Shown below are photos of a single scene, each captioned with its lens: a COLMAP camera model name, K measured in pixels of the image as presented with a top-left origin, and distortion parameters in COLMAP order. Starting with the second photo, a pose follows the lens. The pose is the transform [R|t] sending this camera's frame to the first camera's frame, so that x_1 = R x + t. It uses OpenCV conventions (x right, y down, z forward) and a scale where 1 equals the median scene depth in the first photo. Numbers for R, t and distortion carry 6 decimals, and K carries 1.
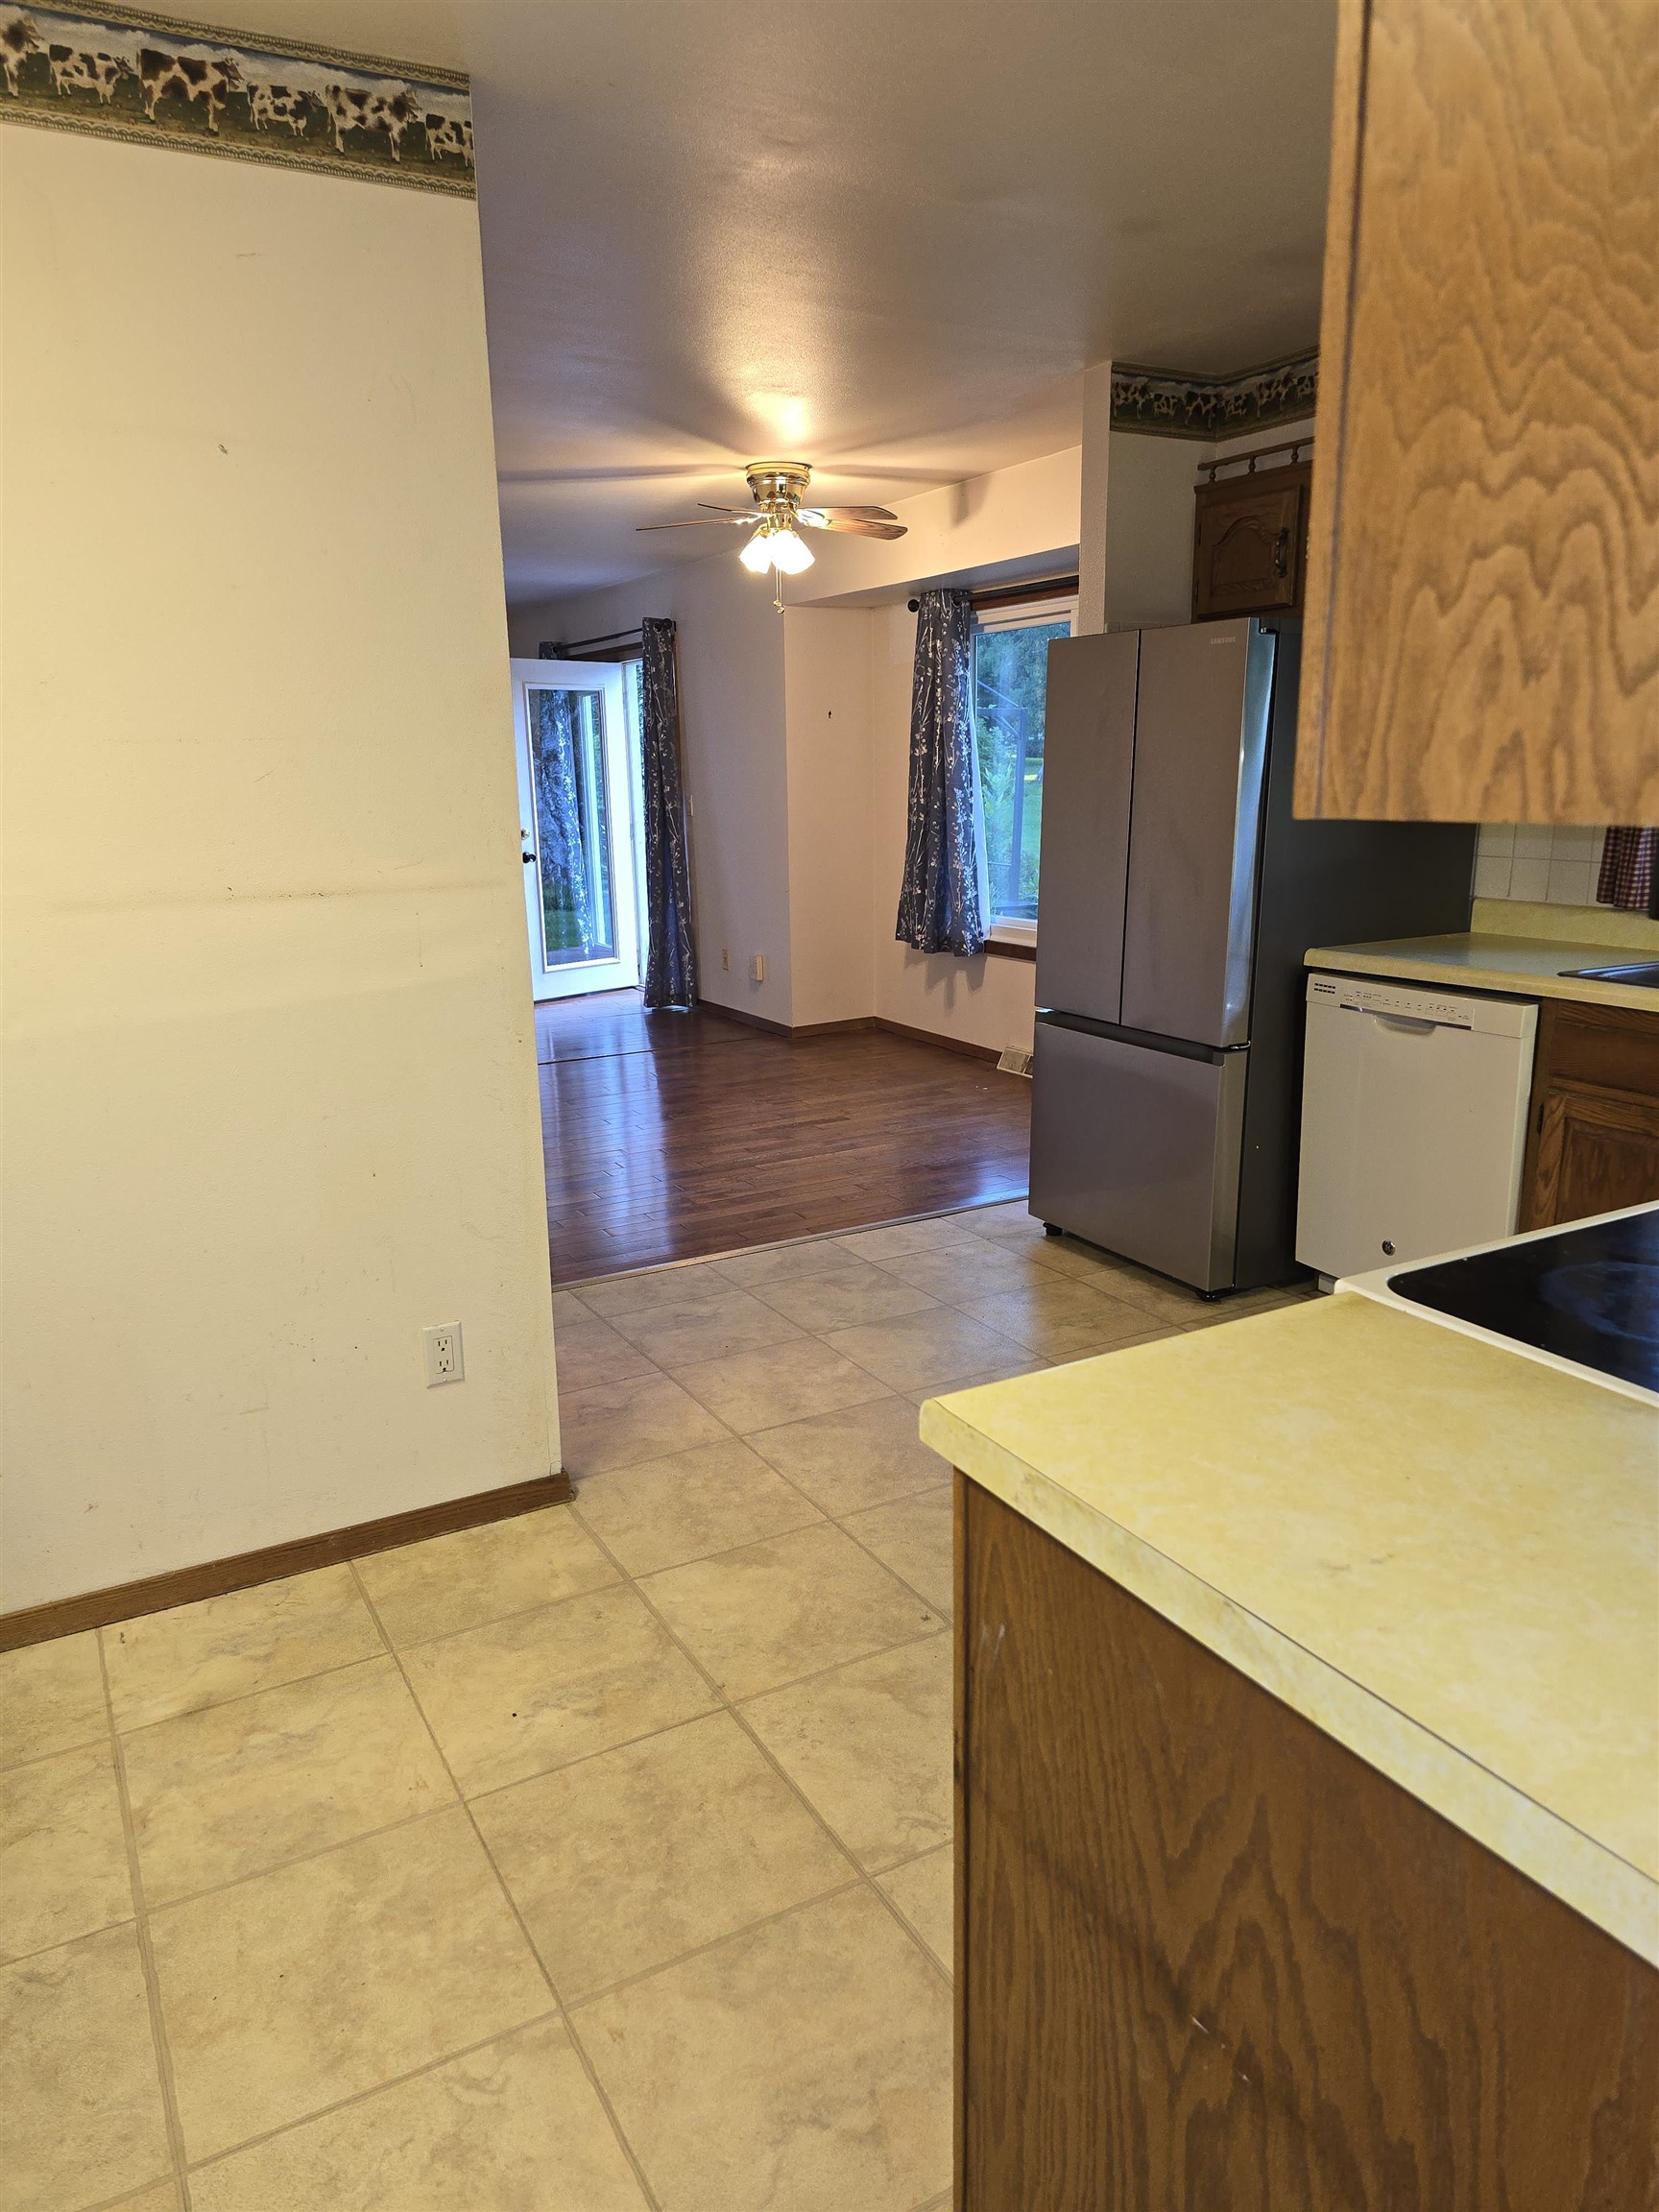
lens RADIAL K [[1479.3, 0, 810.0], [0, 1479.3, 1104.0], [0, 0, 1]] dist [0.022859, -0.017117]
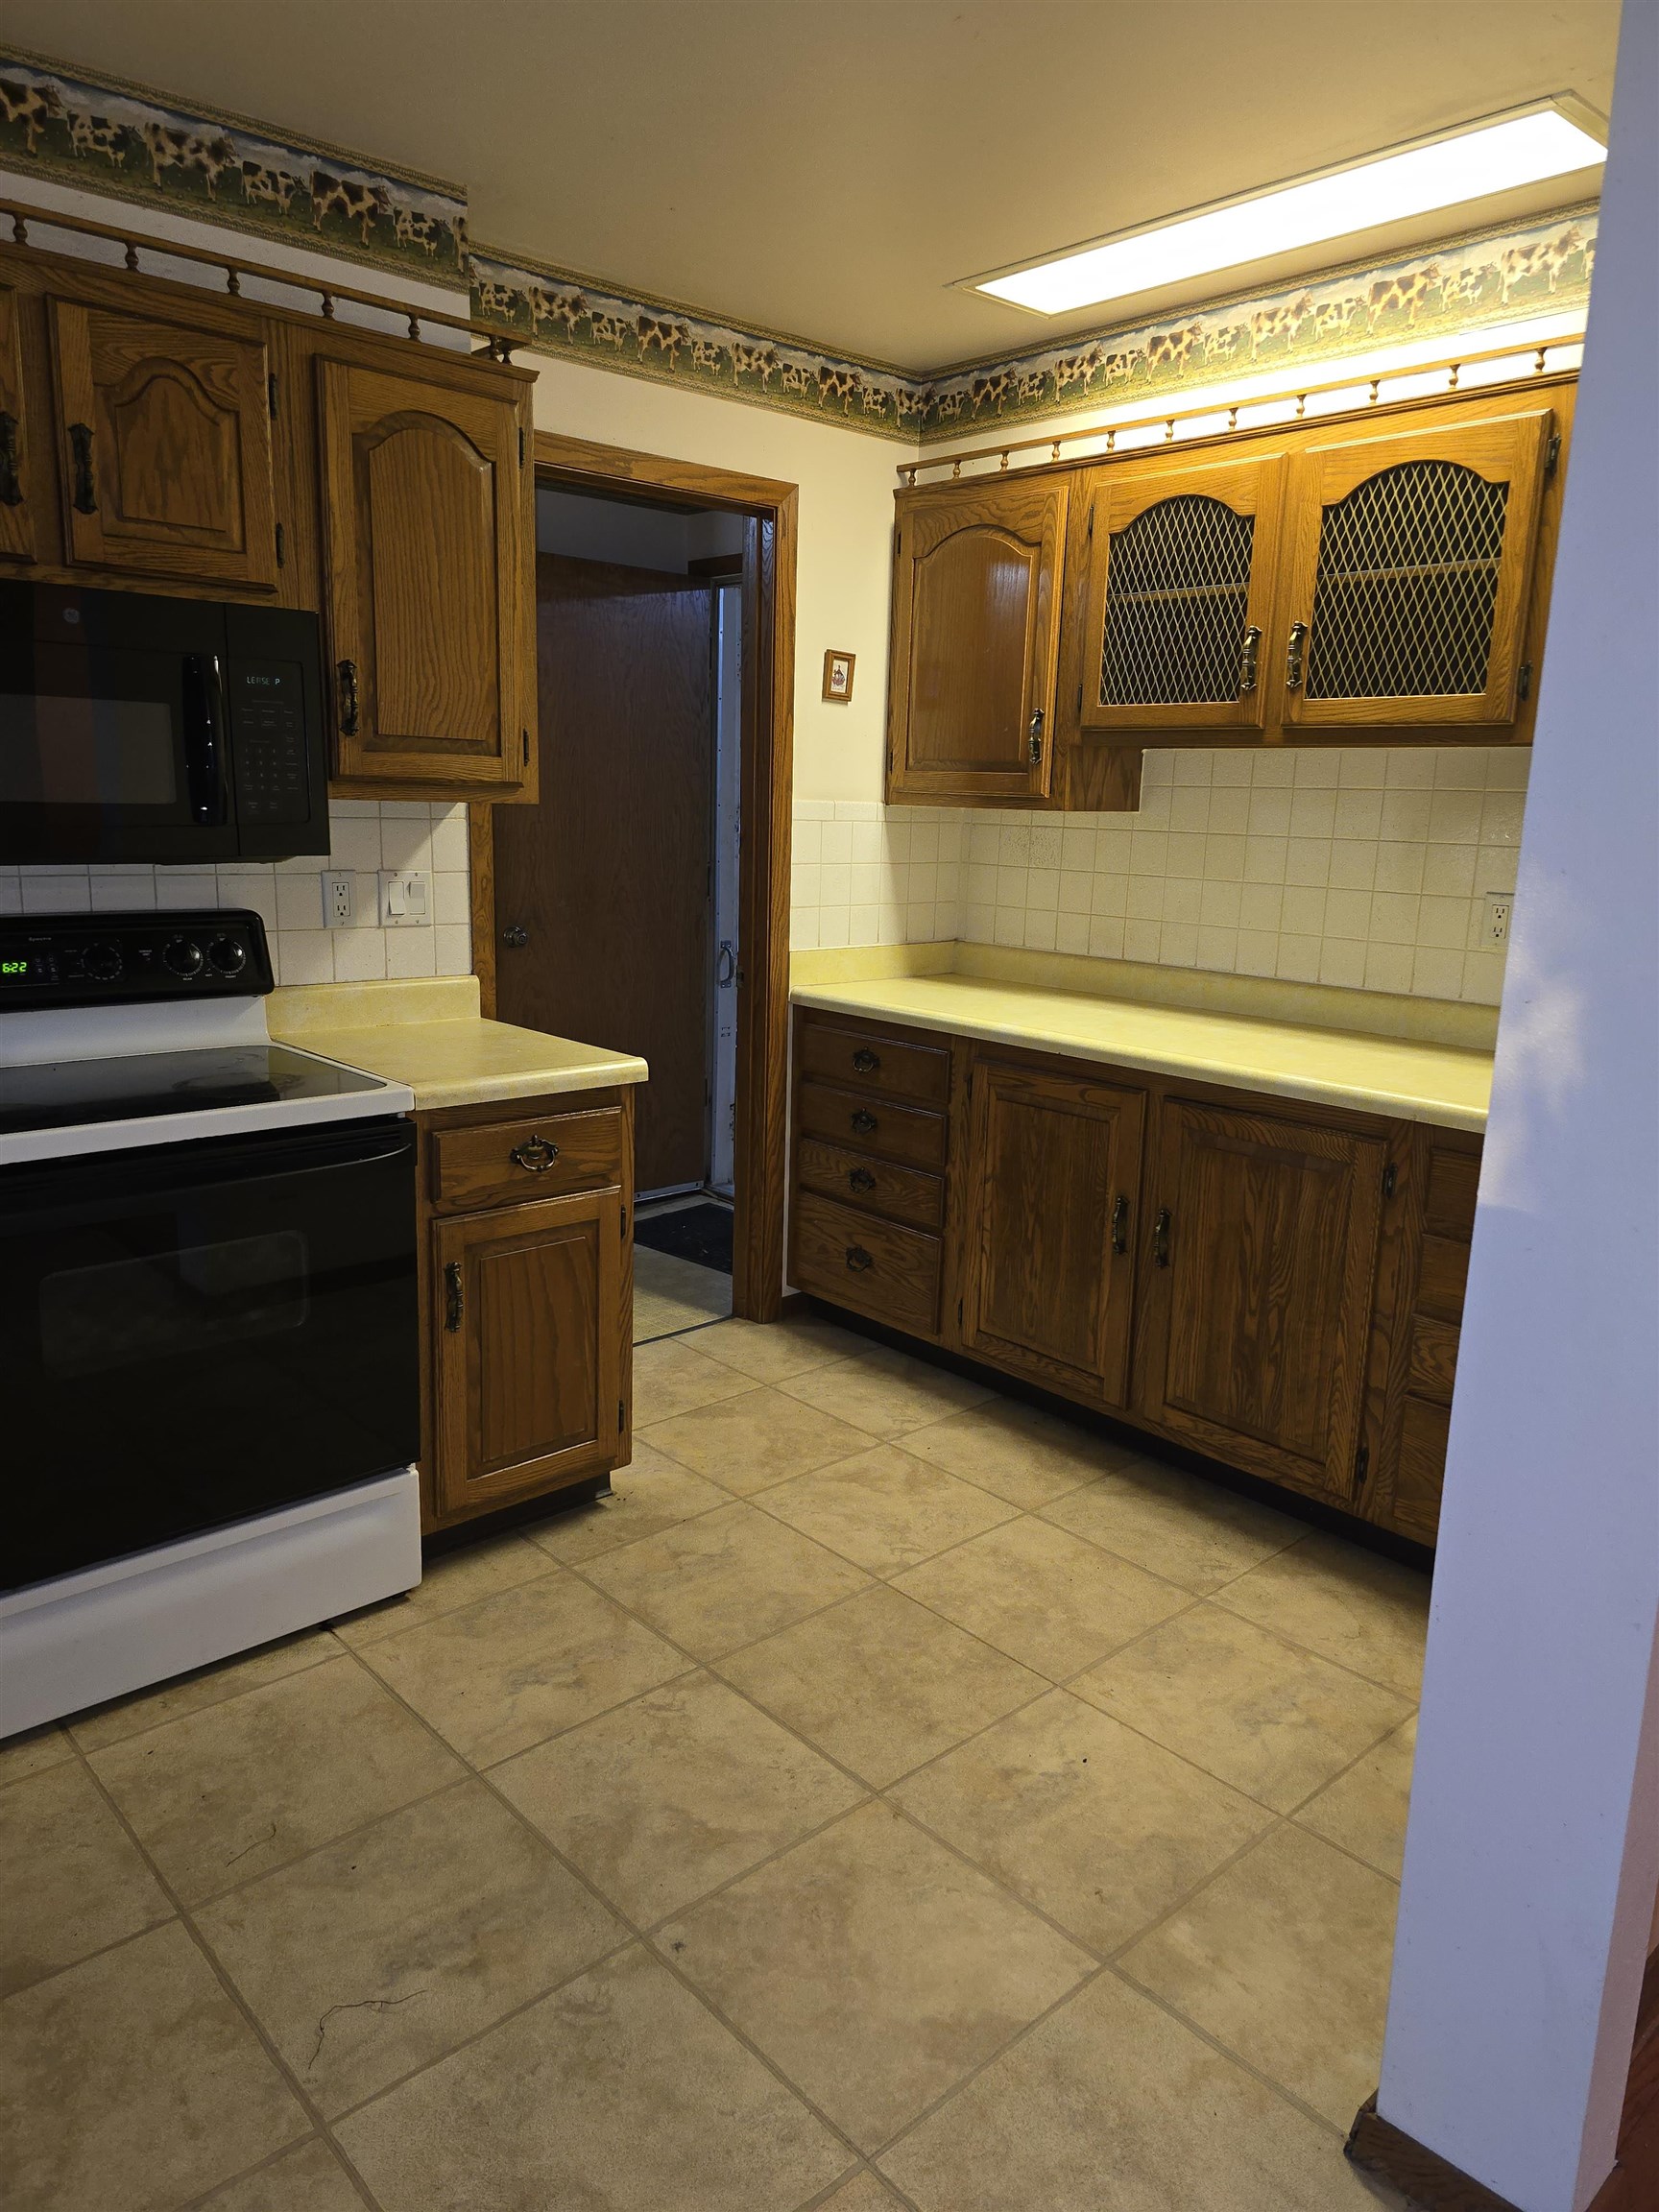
lens RADIAL K [[1479.3, 0, 836.3], [0, 1479.3, 1110.5], [0, 0, 1]] dist [0.022859, -0.017117]
pose [[-0.971464, 0.038613, -0.234023, 0.167076], [-0.065671, 0.904300, 0.421816, -0.365830], [0.227914, 0.425147, -0.875959, 1.567496]]
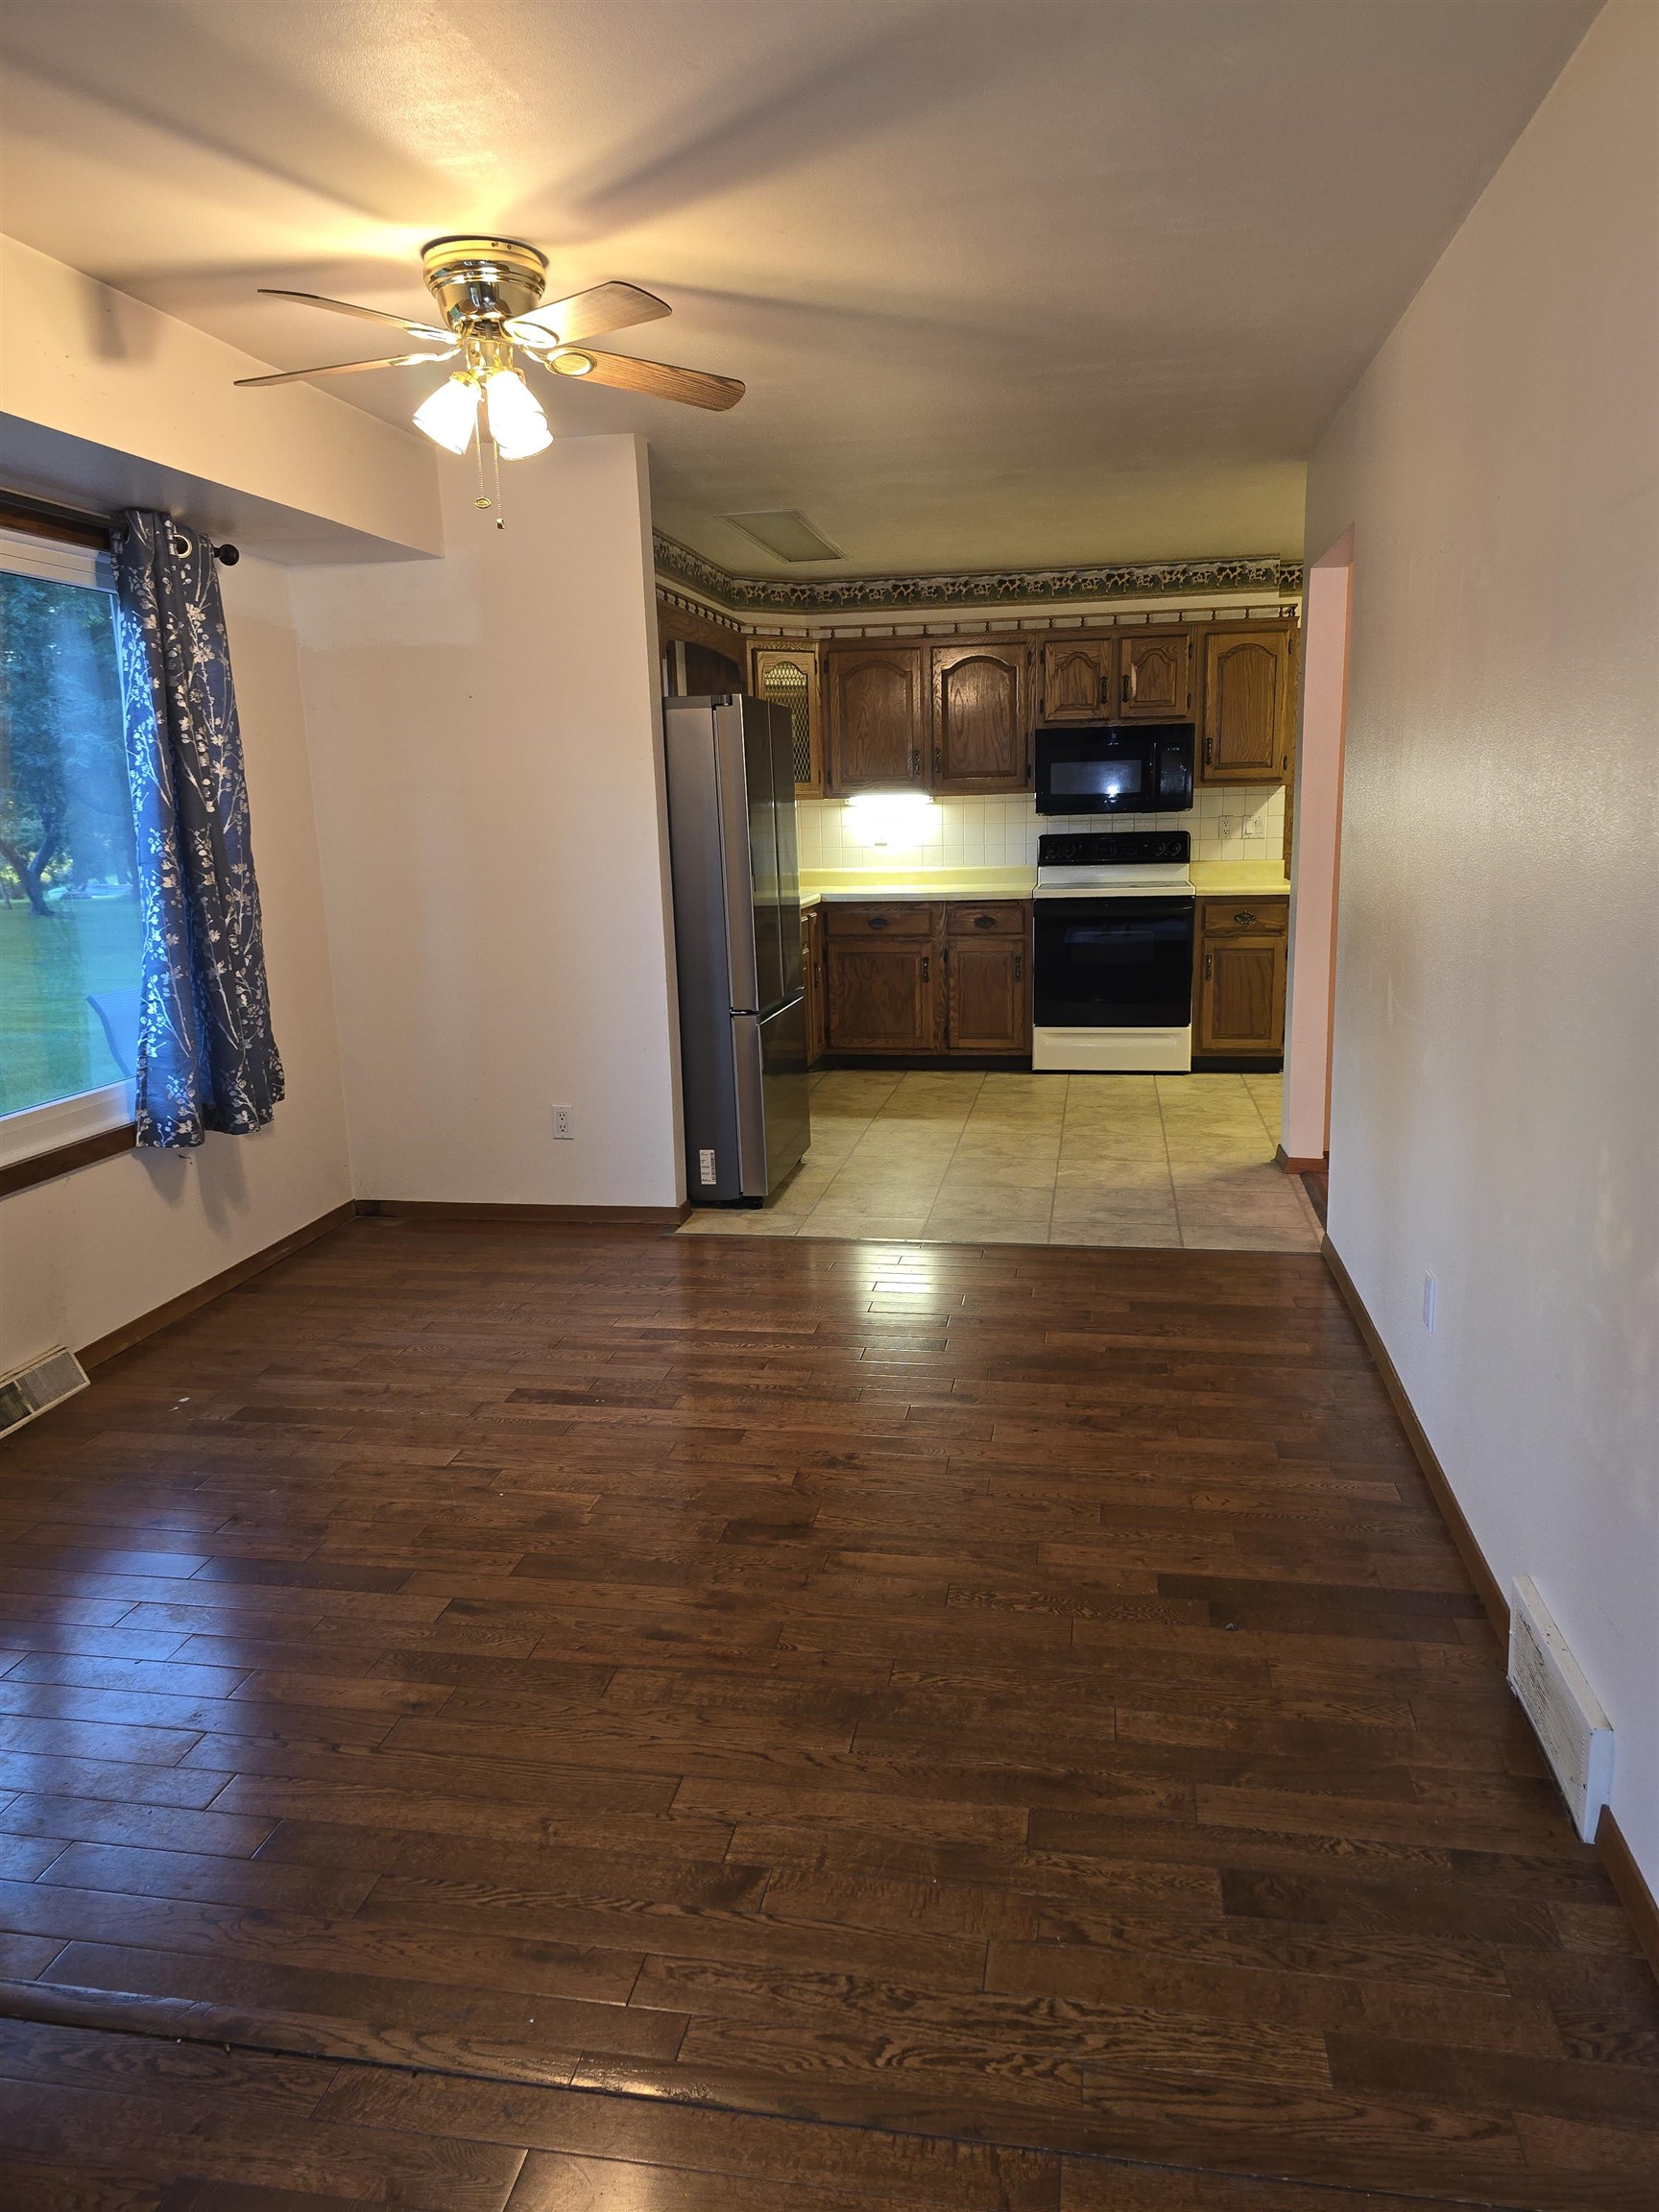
lens RADIAL K [[1479.3, 0, 822.4], [0, 1479.3, 1101.9], [0, 0, 1]] dist [0.022859, -0.017117]
pose [[-0.774815, -0.087849, 0.626055, -1.107589], [0.185530, 0.915095, 0.358022, -0.734635], [-0.604352, 0.393553, -0.692730, 3.269462]]
